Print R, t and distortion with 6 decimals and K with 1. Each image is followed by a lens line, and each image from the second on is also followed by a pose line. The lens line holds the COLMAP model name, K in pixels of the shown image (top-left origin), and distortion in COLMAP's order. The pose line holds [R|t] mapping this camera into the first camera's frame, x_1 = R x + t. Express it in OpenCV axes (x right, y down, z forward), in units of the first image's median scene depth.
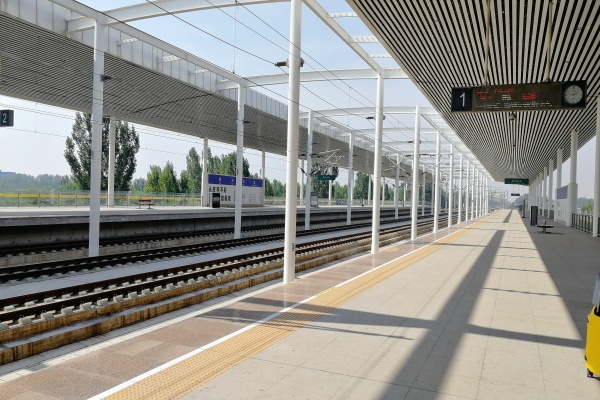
lens RADIAL K [[486.0, 0, 288.4], [0, 486.0, 191.4], [0, 0, 1]] dist [0.027131, -0.047065]
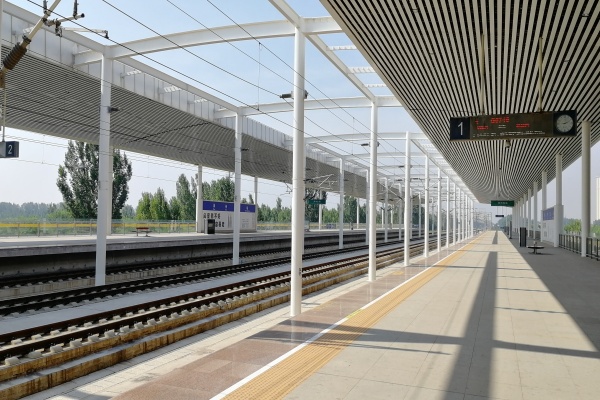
lens RADIAL K [[486.0, 0, 290.5], [0, 486.0, 199.3], [0, 0, 1]] dist [0.027131, -0.047065]
pose [[0.999382, -0.013712, 0.032378, -0.032455], [0.014794, 0.999332, -0.033414, -0.003891], [-0.031898, 0.033872, 0.998917, -0.025404]]
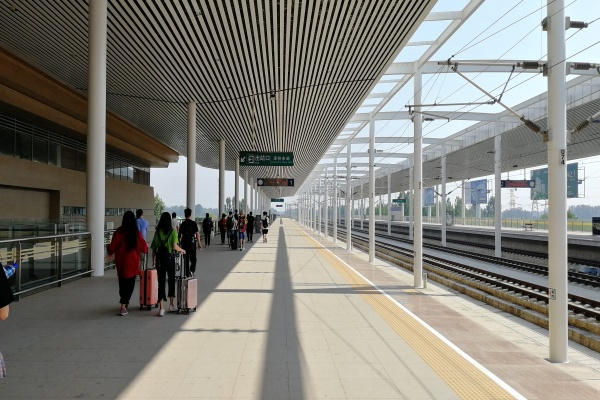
lens RADIAL K [[486.0, 0, 300.2], [0, 486.0, 204.8], [0, 0, 1]] dist [0.027131, -0.047065]
pose [[-0.892187, -0.056043, -0.448176, 1.053251], [-0.040687, 0.998210, -0.043827, 0.060957], [0.449830, -0.020867, -0.892870, 2.372456]]
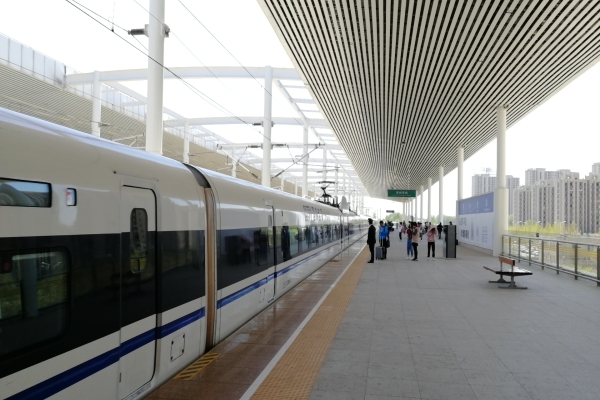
lens RADIAL K [[486.0, 0, 297.0], [0, 486.0, 202.5], [0, 0, 1]] dist [0.027131, -0.047065]
pose [[0.966407, -0.009044, 0.256858, 0.020706], [0.013275, 0.999803, -0.014743, 0.002248], [-0.256674, 0.017658, 0.966337, 0.198916]]
